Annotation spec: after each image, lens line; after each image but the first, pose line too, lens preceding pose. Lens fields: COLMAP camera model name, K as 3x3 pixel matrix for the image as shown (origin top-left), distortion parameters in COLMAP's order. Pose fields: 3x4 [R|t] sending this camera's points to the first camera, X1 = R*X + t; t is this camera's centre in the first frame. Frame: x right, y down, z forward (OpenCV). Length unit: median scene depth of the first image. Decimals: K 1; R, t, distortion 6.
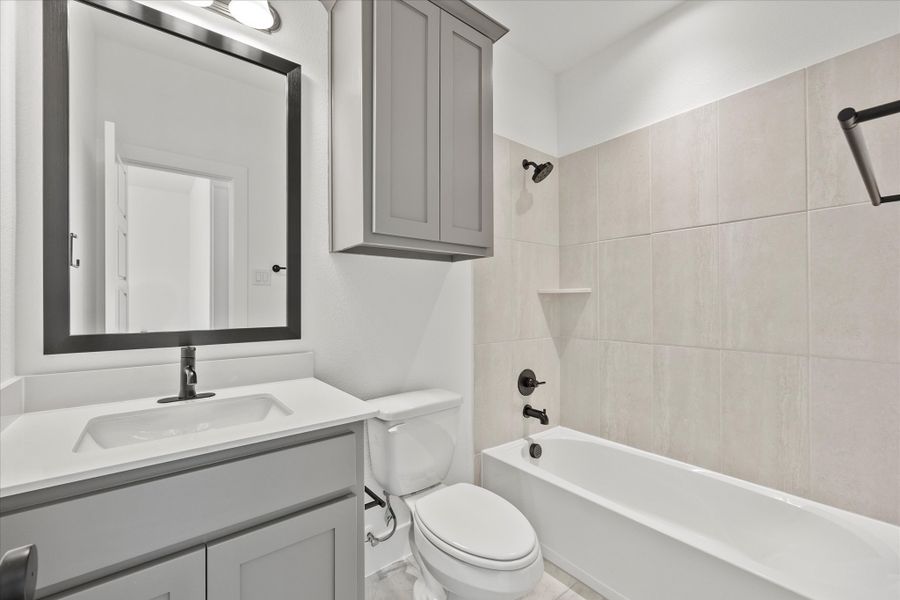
lens RADIAL K [[369.0, 0, 450.0], [0, 369.0, 300.0], [0, 0, 1]] dist [-0.037811, -0.000036]
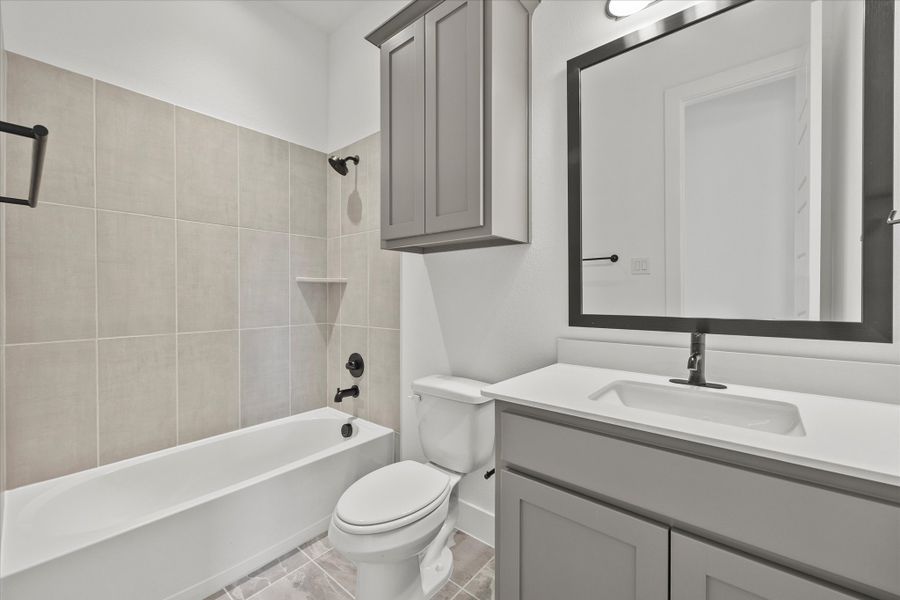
lens RADIAL K [[366.9, 0, 446.9], [0, 366.9, 292.1], [0, 0, 1]] dist [-0.003490, -0.000273]
pose [[0.188972, -0.000415, -0.981982, 0.181537], [0.014037, 0.999899, 0.002278, 0.001986], [0.981882, -0.014215, 0.188959, 0.149634]]
